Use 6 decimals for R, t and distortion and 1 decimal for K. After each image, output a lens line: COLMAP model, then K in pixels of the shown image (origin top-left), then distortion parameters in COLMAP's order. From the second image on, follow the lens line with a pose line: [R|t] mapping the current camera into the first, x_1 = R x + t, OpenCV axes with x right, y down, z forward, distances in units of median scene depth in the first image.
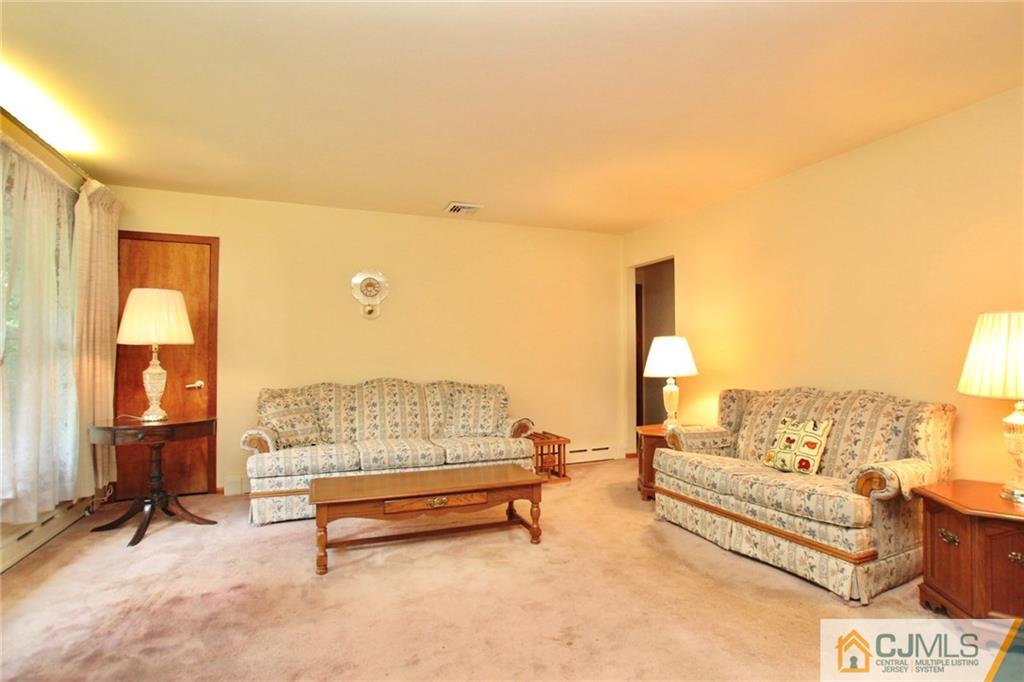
lens RADIAL K [[540.0, 0, 512.0], [0, 540.0, 341.0], [0, 0, 1]] dist [-0.001939, 0.000266]
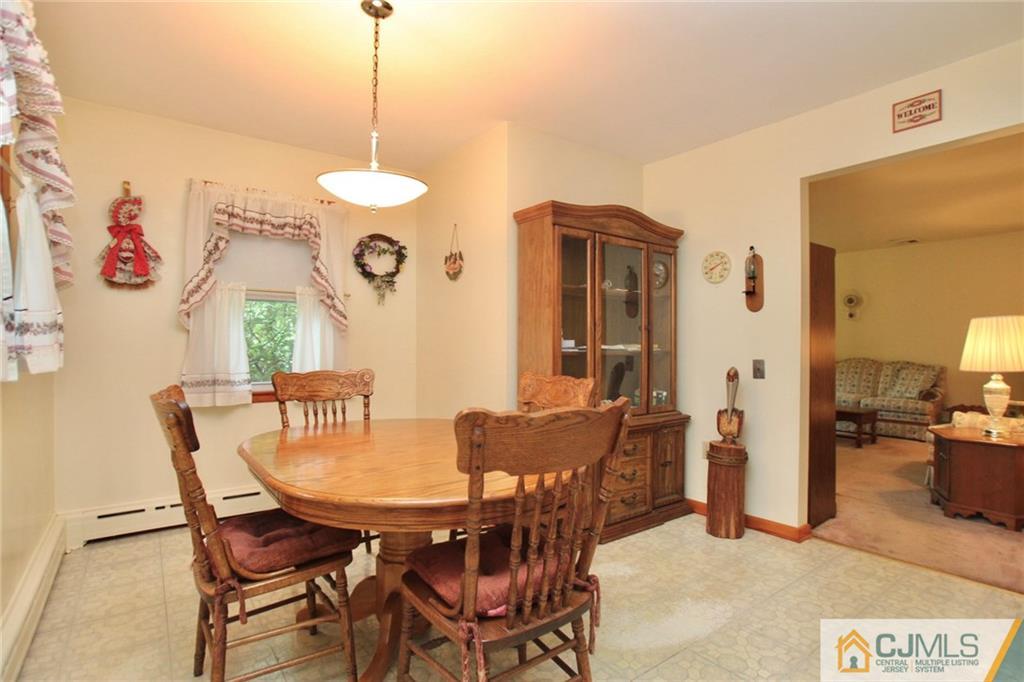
lens RADIAL K [[504.2, 0, 512.0], [0, 504.2, 341.0], [0, 0, 1]] dist [-0.002023, -0.000246]
pose [[0.267048, -0.002604, -0.963680, 1.052838], [0.021282, 0.999768, 0.003196, -0.007011], [0.963448, -0.021363, 0.267041, -0.424886]]
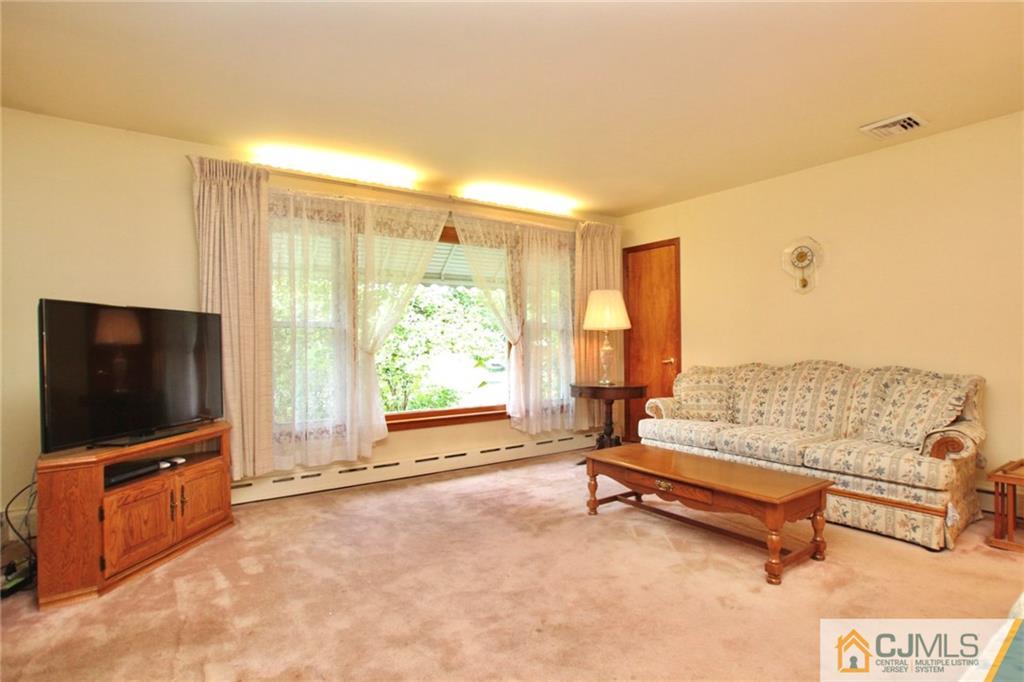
lens RADIAL K [[516.5, 0, 512.0], [0, 516.5, 341.0], [0, 0, 1]] dist [-0.001272, 0.000054]
pose [[0.243315, -0.009119, -0.969904, 0.506898], [0.039203, 0.999231, 0.000440, 0.022430], [0.969155, -0.038130, 0.243485, 0.386163]]
